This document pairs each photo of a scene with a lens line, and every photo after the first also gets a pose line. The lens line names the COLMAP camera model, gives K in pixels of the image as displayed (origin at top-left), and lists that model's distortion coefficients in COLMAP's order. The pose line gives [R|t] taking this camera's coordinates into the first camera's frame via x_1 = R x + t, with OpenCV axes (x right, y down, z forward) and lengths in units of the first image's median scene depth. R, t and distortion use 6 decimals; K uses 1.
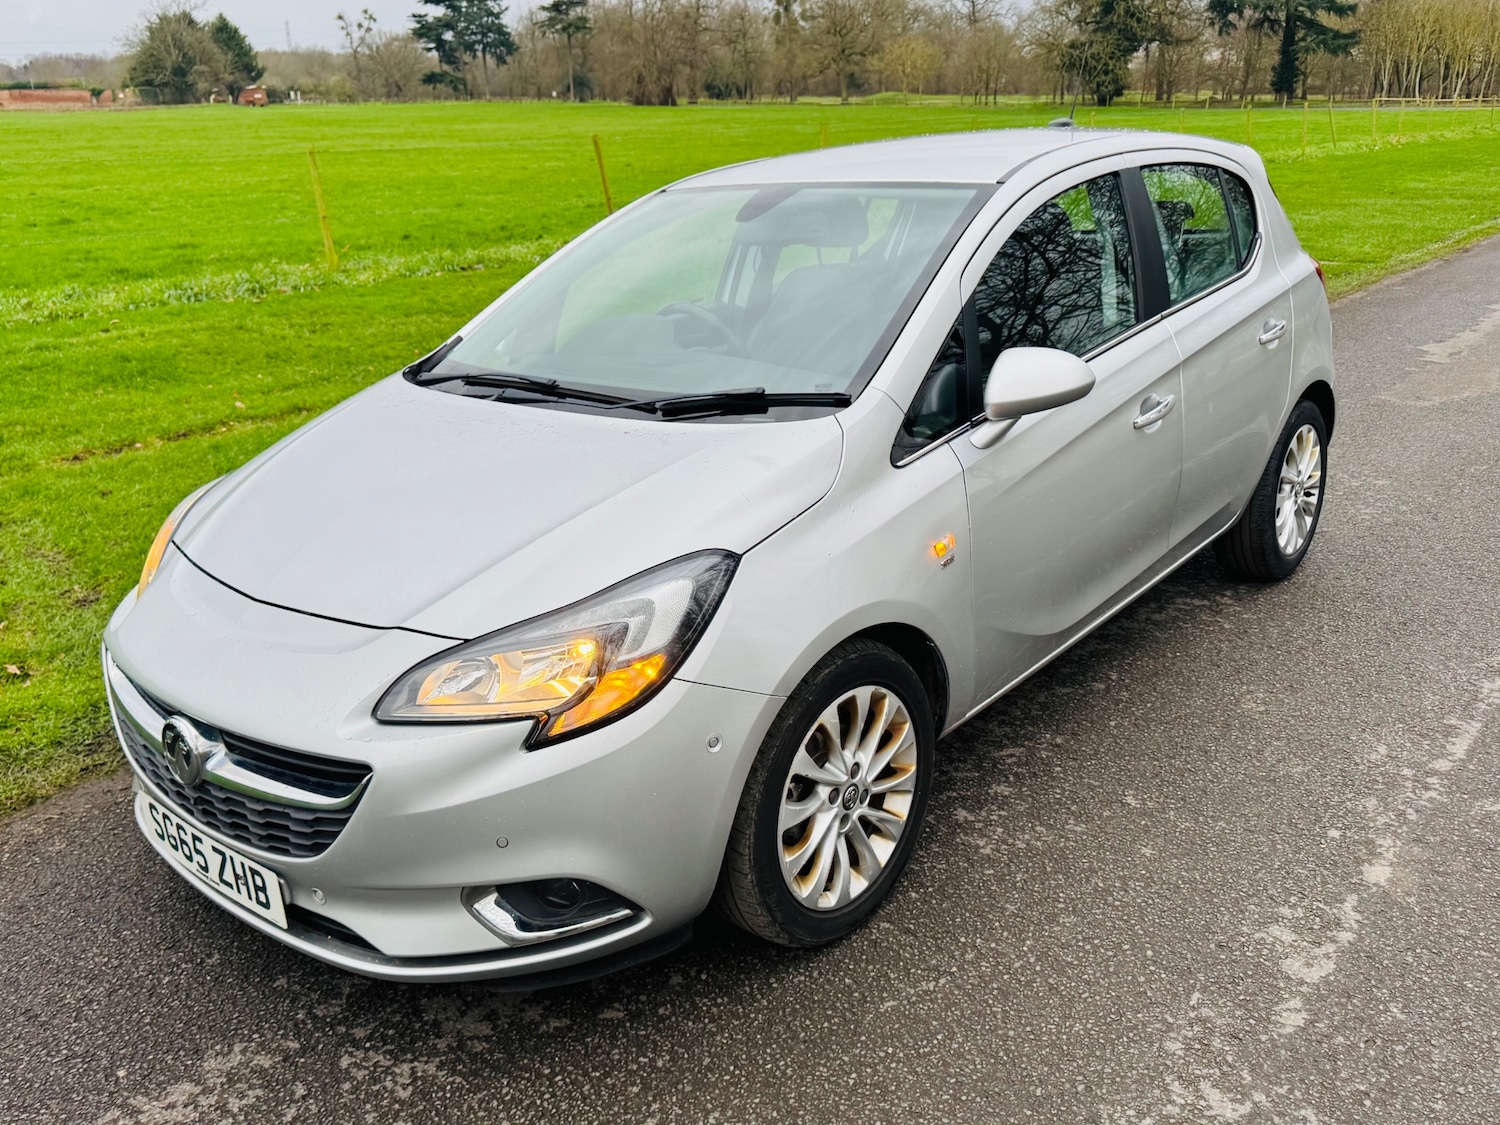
lens RADIAL K [[1257.7, 0, 749.1], [0, 1257.7, 541.6], [0, 0, 1]] dist [0.019890, -0.026352]
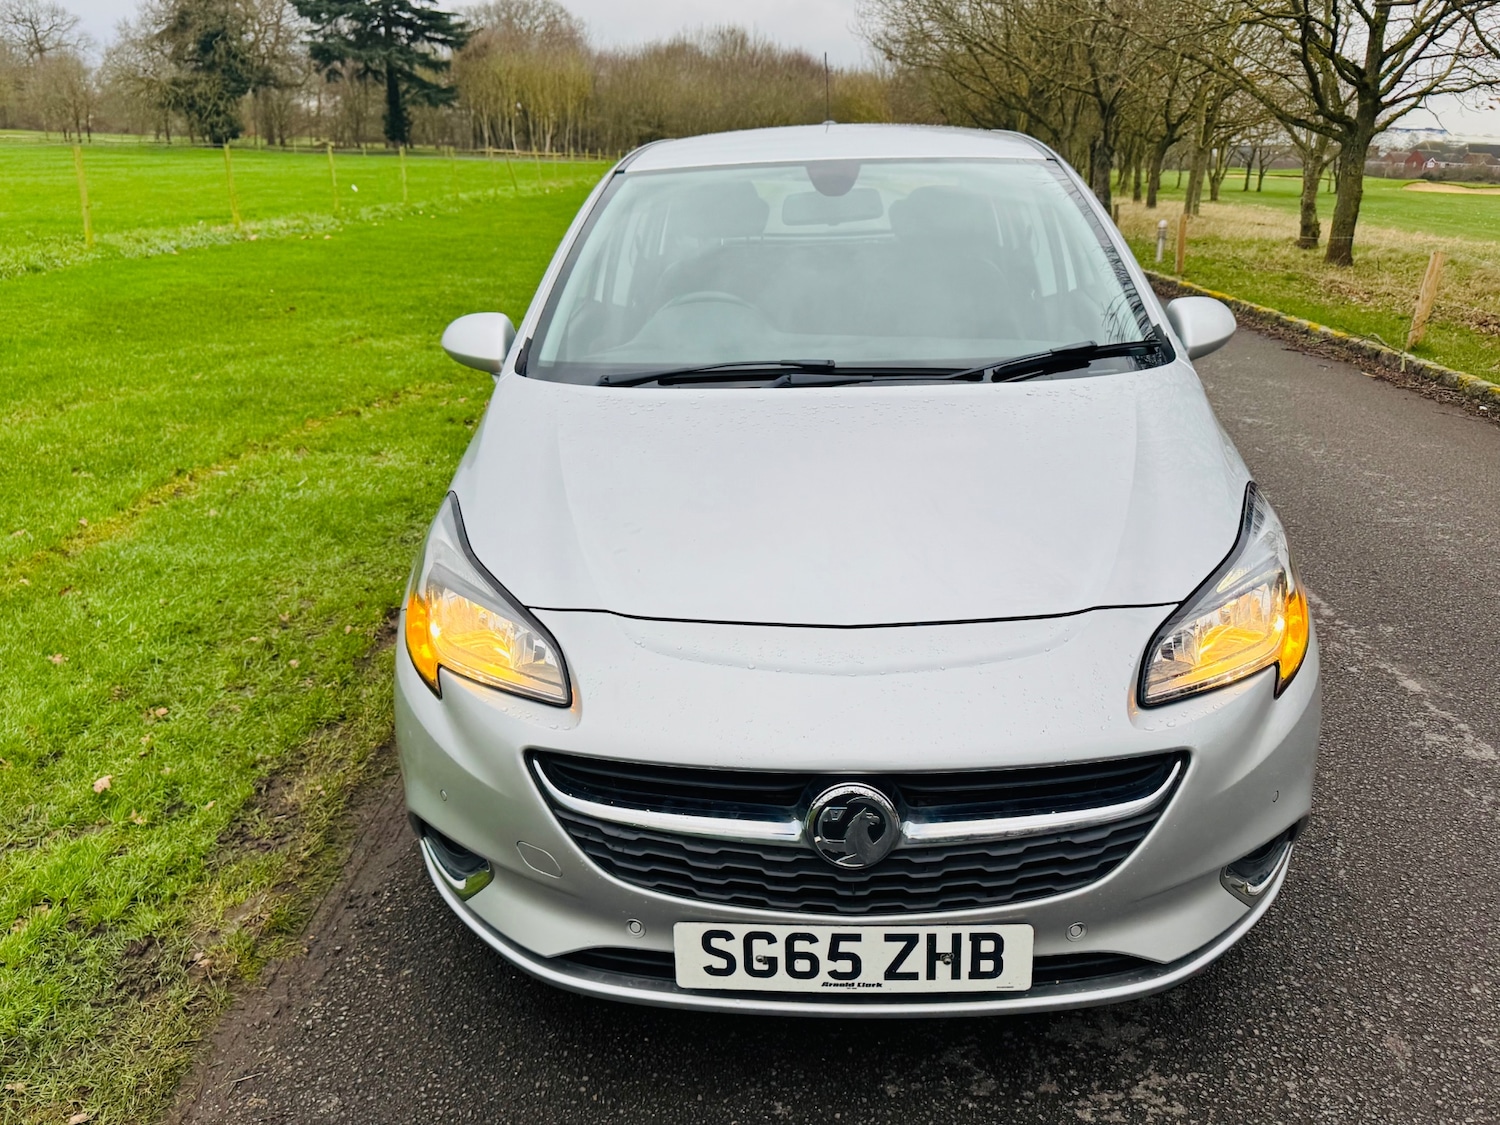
lens RADIAL K [[1257.7, 0, 755.9], [0, 1257.7, 559.1], [0, 0, 1]] dist [0.019890, -0.026352]
pose [[0.790684, -0.161236, 0.590612, -0.851403], [0.173501, 0.984161, 0.036400, -0.034534], [-0.587126, 0.073691, 0.806135, 0.357810]]
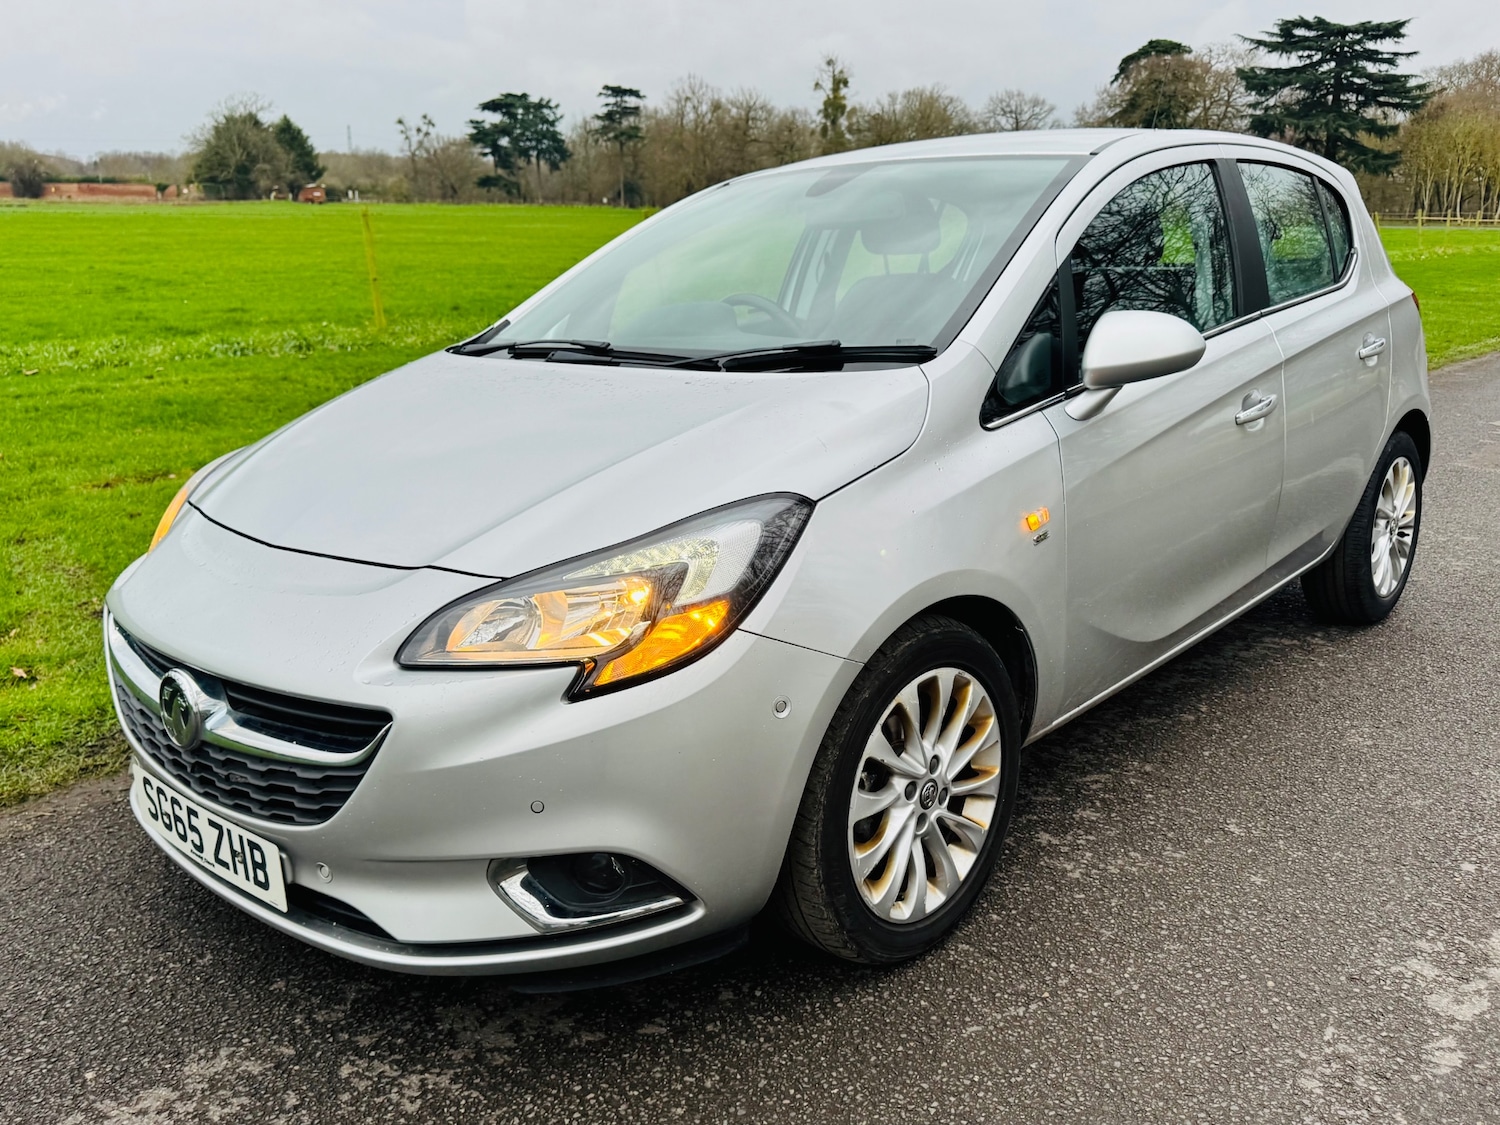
lens RADIAL K [[1257.7, 0, 760.8], [0, 1257.7, 560.5], [0, 0, 1]] dist [0.019890, -0.026352]
pose [[0.999463, 0.026313, -0.019552, -0.024116], [-0.027529, 0.997520, -0.064783, 0.098488], [0.017799, 0.065286, 0.997708, 0.104003]]
